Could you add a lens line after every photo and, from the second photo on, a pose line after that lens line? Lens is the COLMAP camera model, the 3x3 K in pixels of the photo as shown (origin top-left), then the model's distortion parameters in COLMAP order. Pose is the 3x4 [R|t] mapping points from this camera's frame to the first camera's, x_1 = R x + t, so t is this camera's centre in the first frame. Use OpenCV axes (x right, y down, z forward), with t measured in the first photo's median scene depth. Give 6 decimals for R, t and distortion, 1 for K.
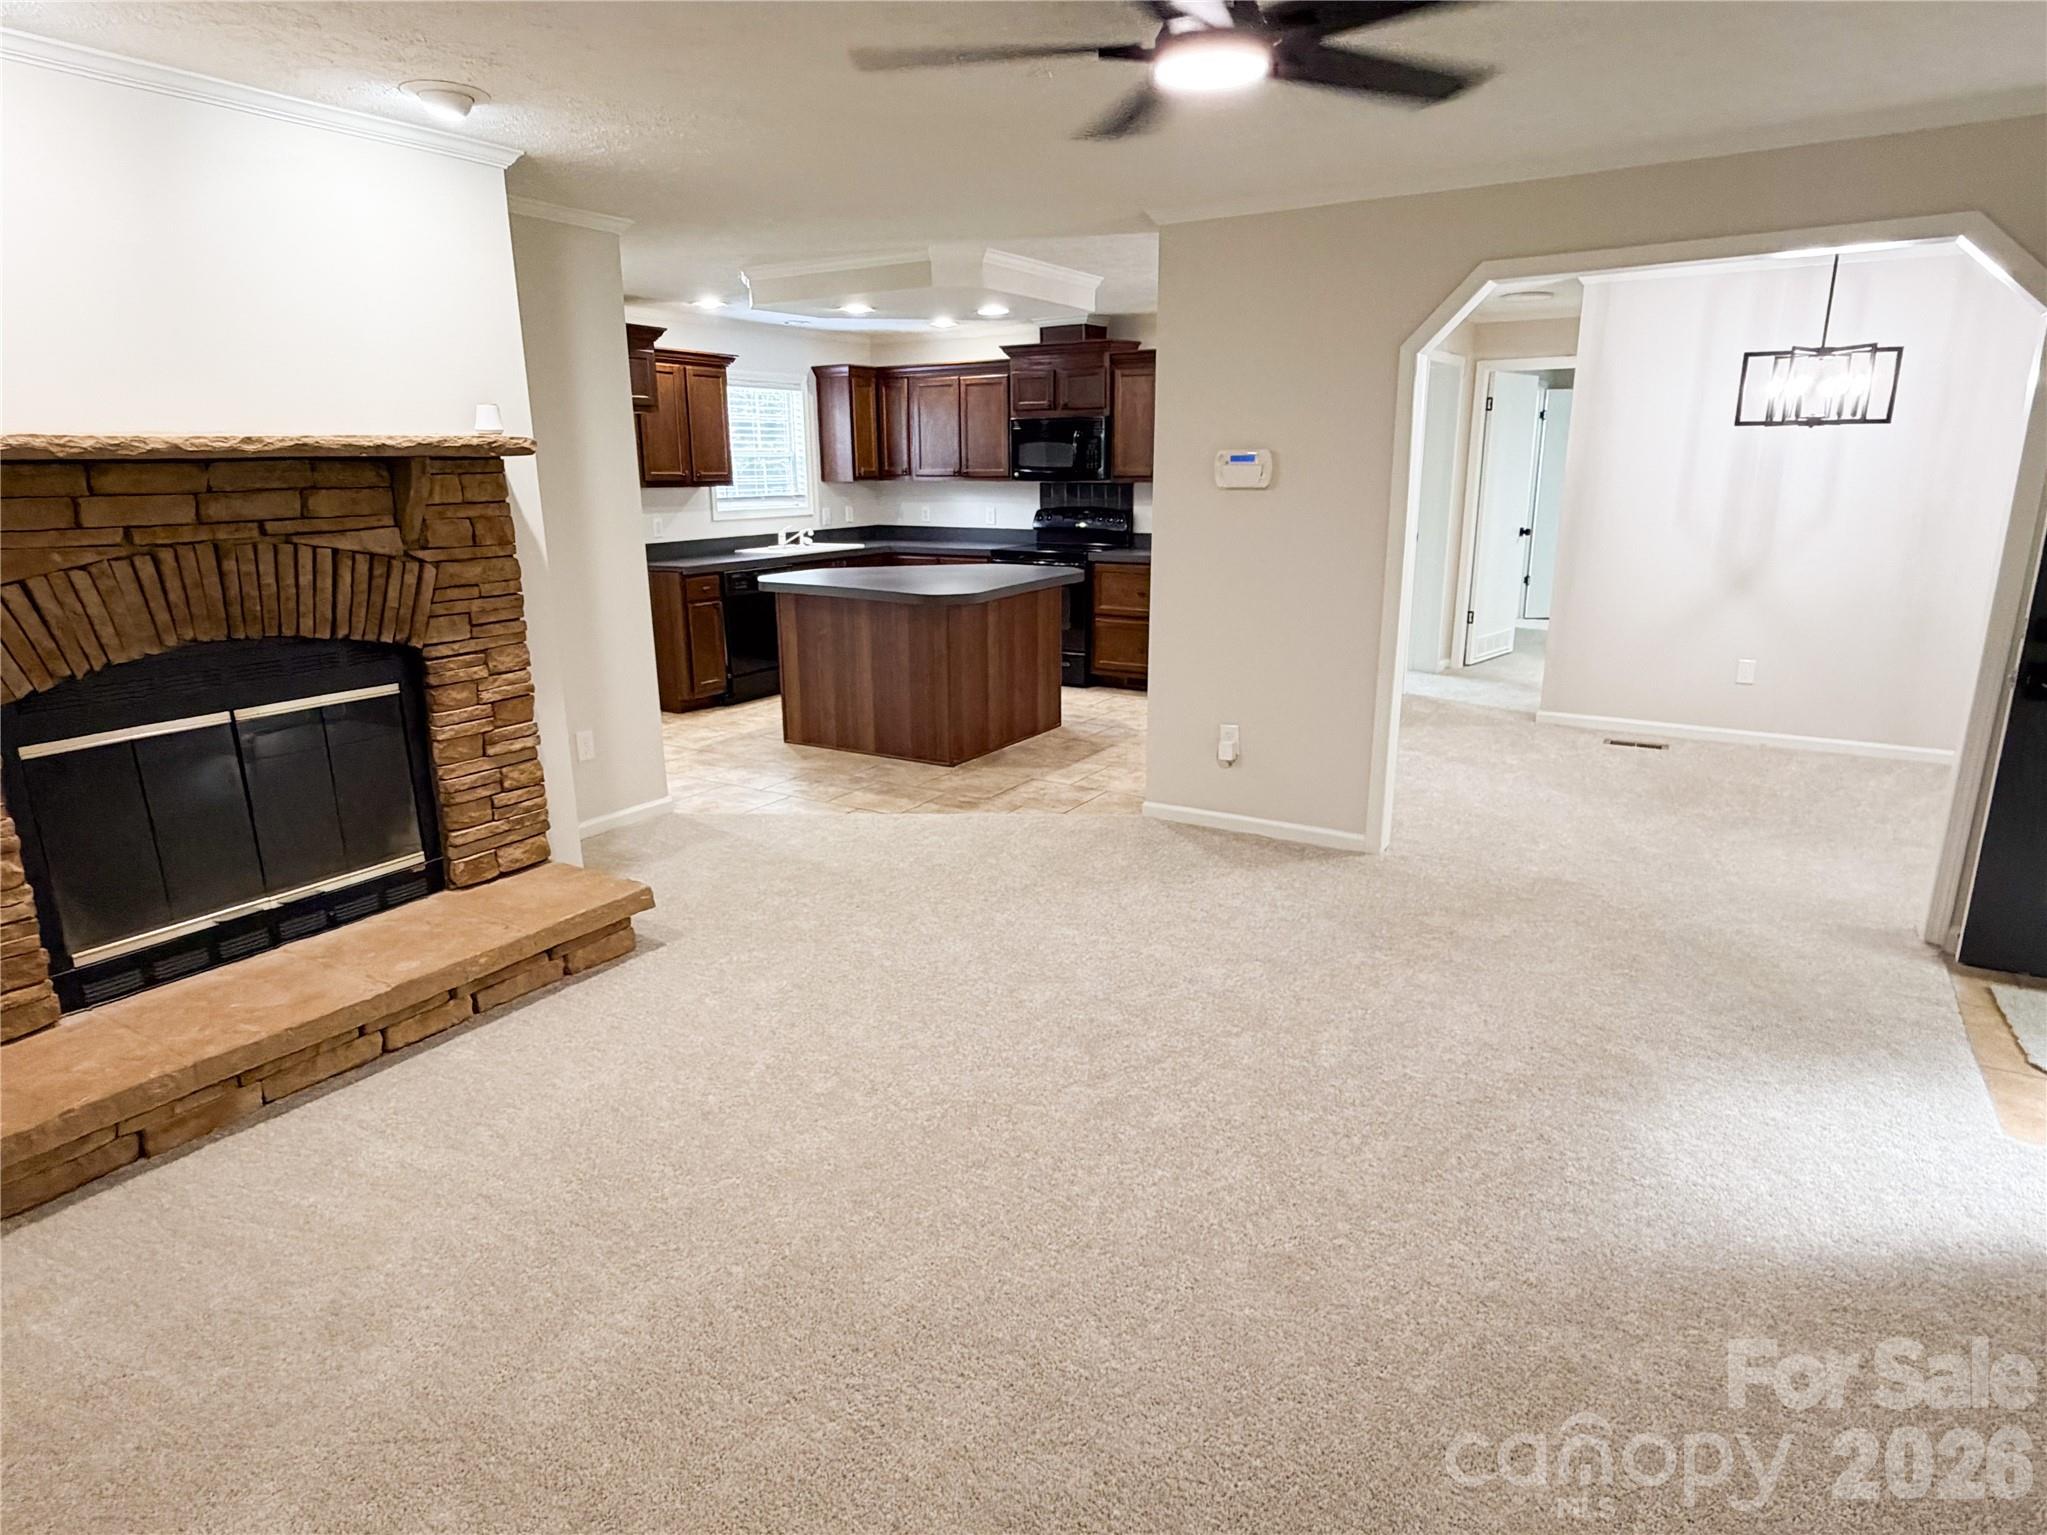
lens RADIAL K [[1170.0, 0, 1023.5], [0, 1170.0, 767.5], [0, 0, 1]] dist [-0.002849, -0.000145]
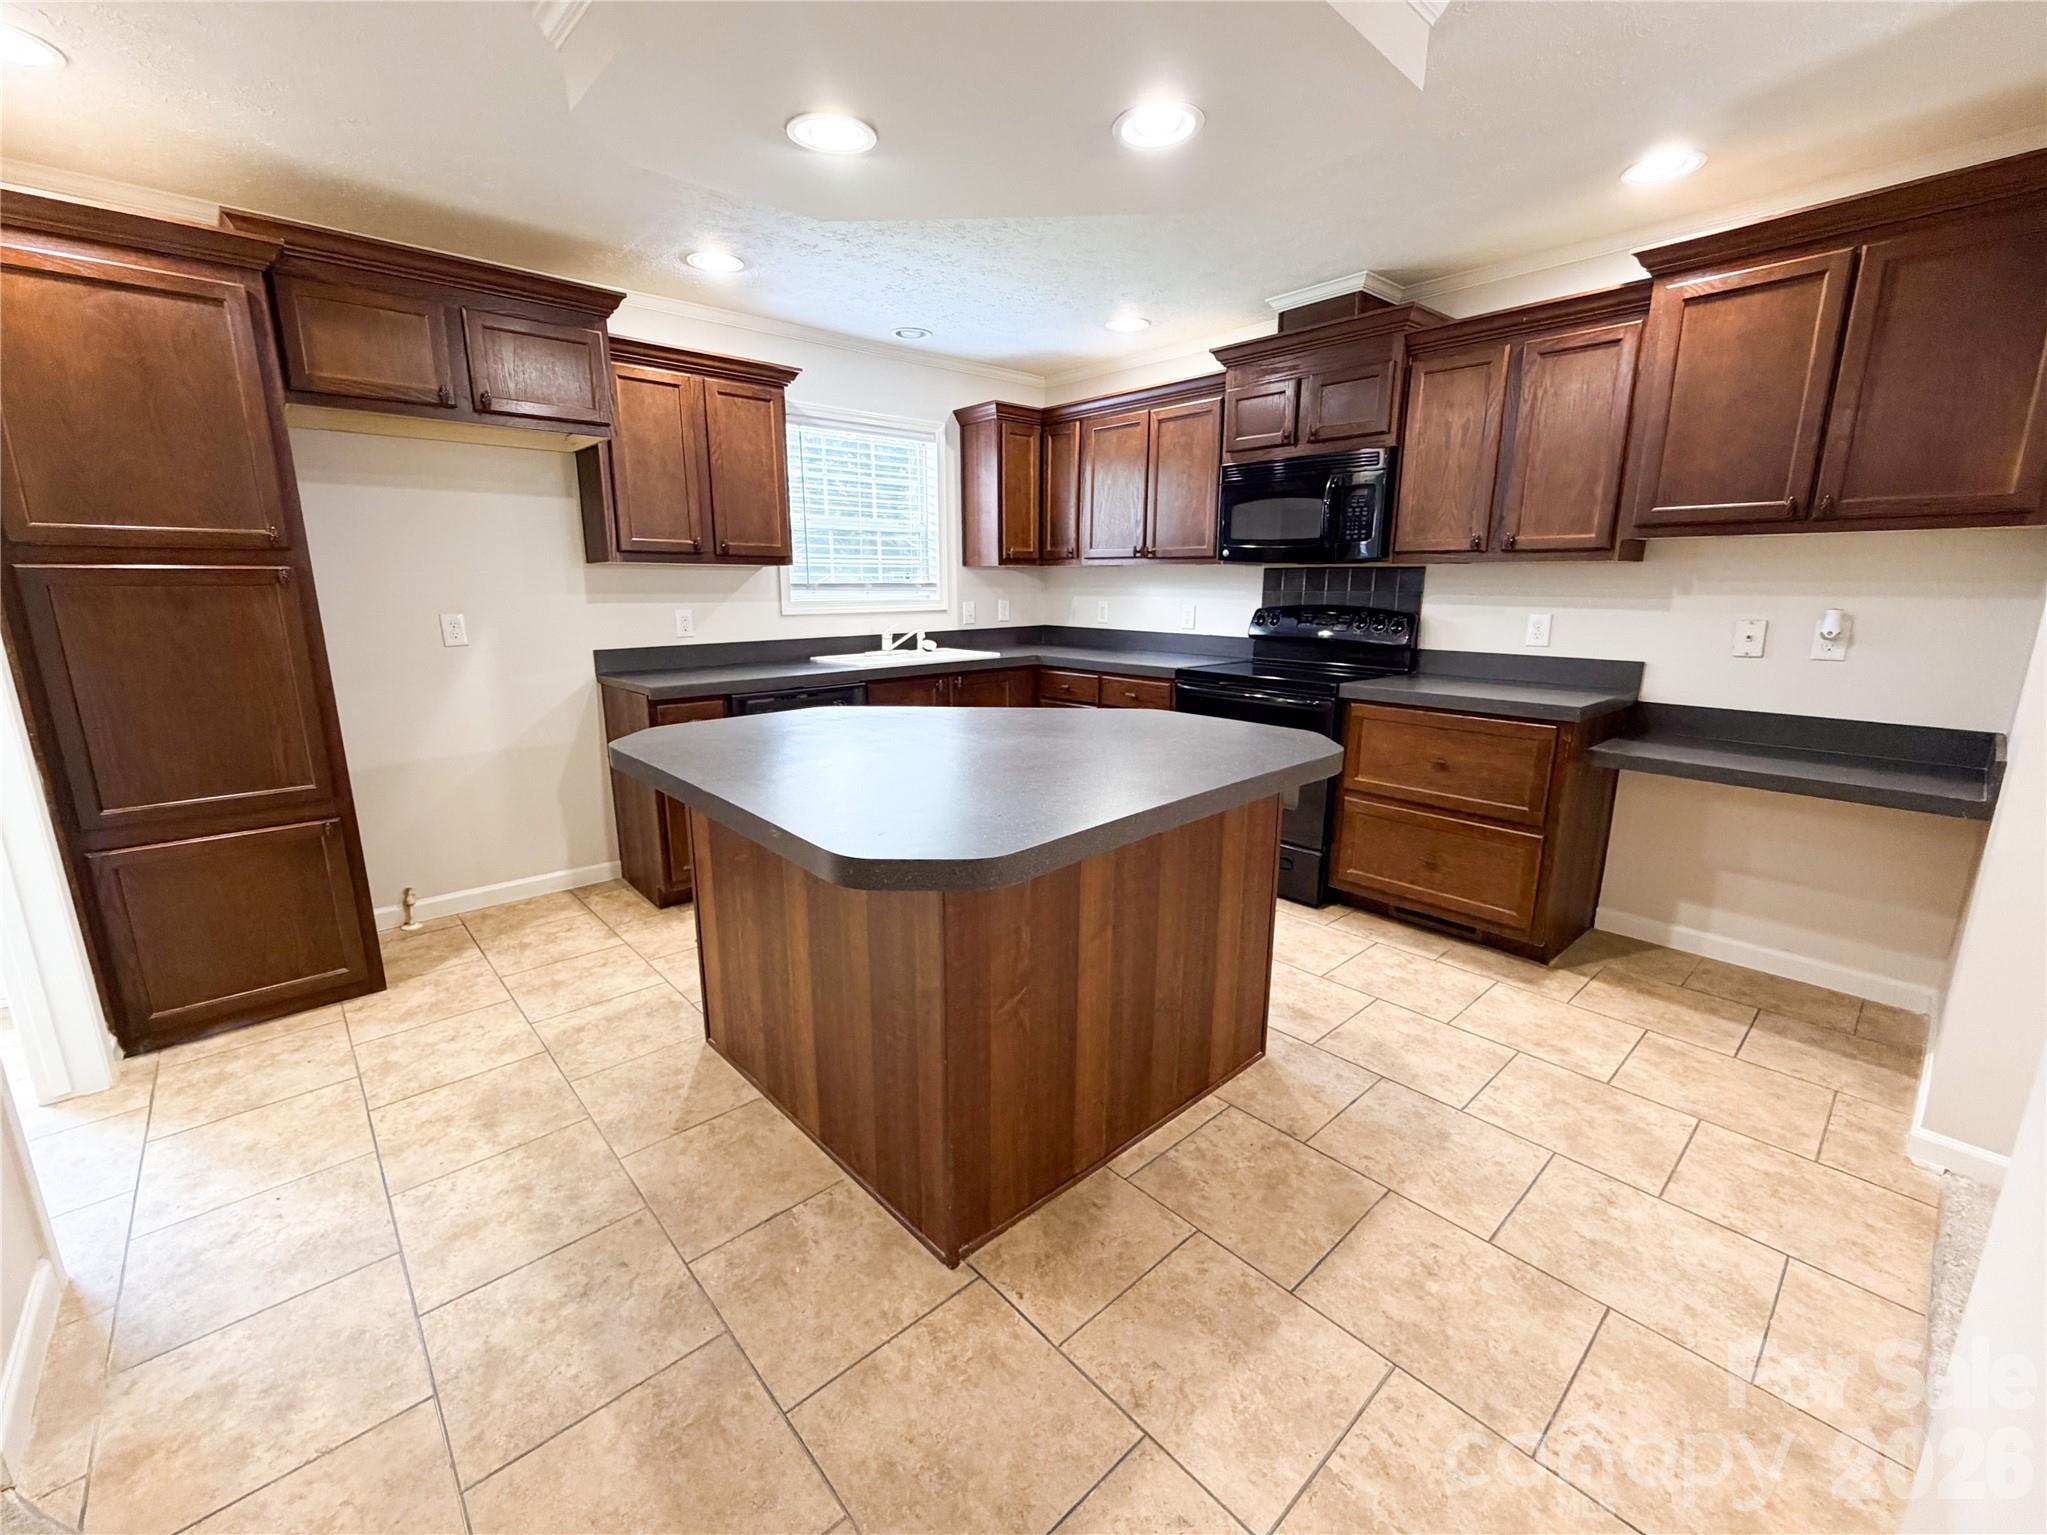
lens RADIAL K [[851.8, 0, 1021.6], [0, 851.8, 762.5], [0, 0, 1]] dist [0.001140, 0.000285]
pose [[0.962154, 0.065913, -0.264413, 0.017136], [-0.076250, 0.996667, -0.029011, -0.114135], [0.261620, 0.048074, 0.963973, 0.526275]]
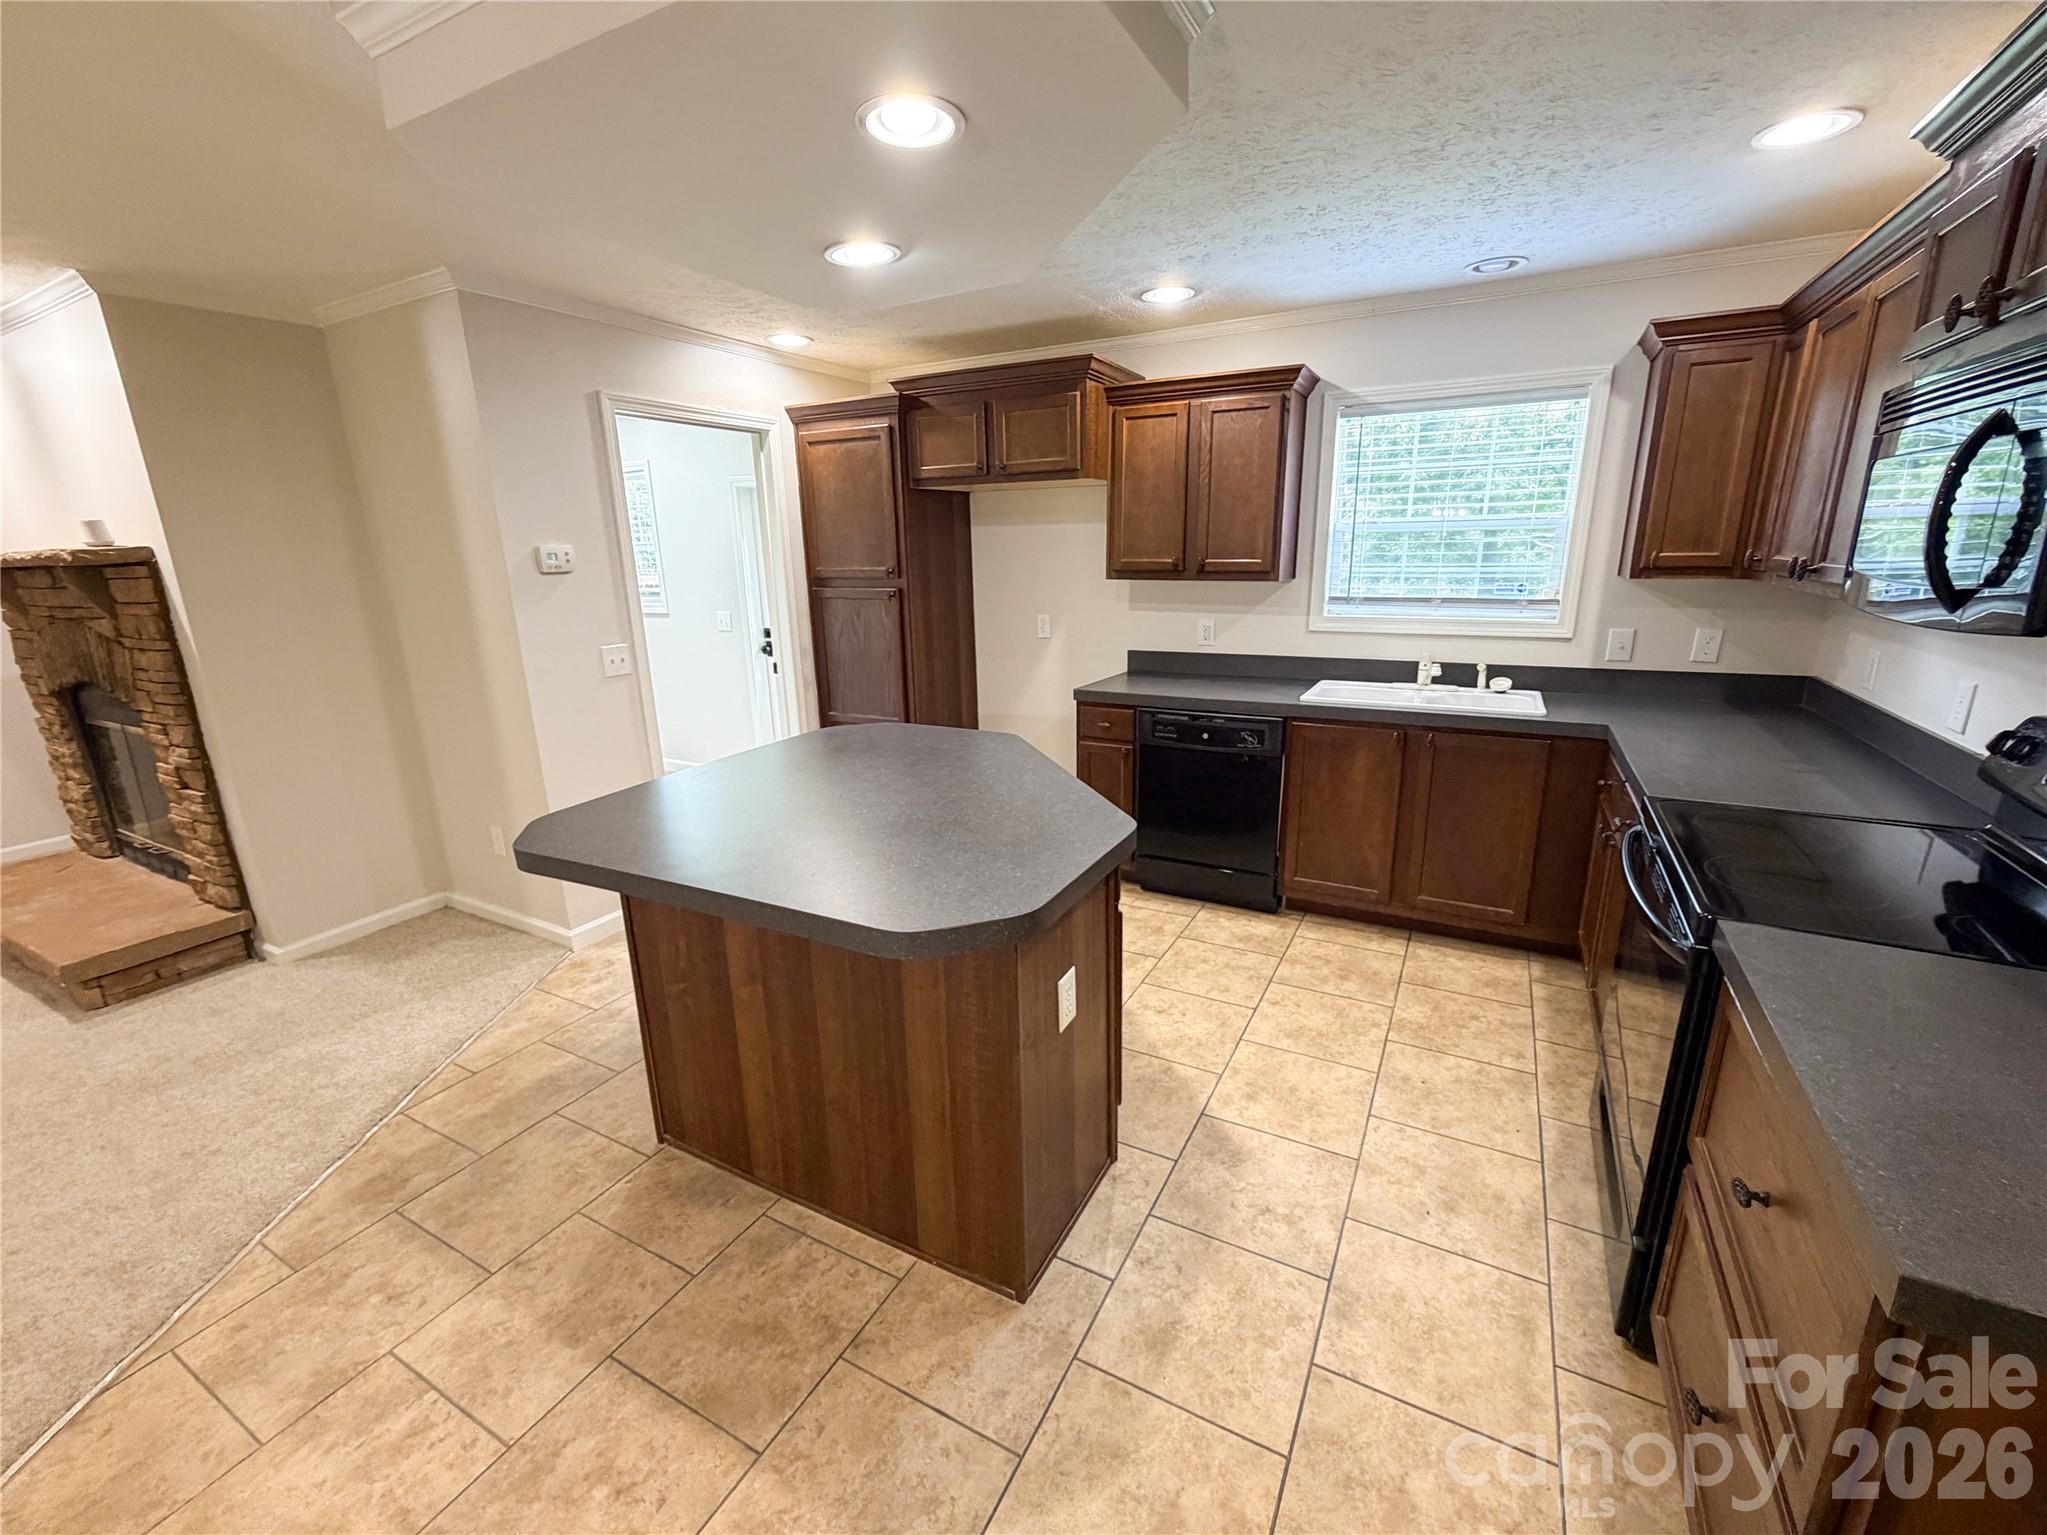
lens RADIAL K [[846.1, 0, 1023.5], [0, 846.1, 767.5], [0, 0, 1]] dist [-0.000155, -0.000071]
pose [[0.061620, 0.262576, -0.962942, 0.197118], [-0.231760, 0.942170, 0.242081, -0.209301], [0.970819, 0.208254, 0.118911, 0.777471]]
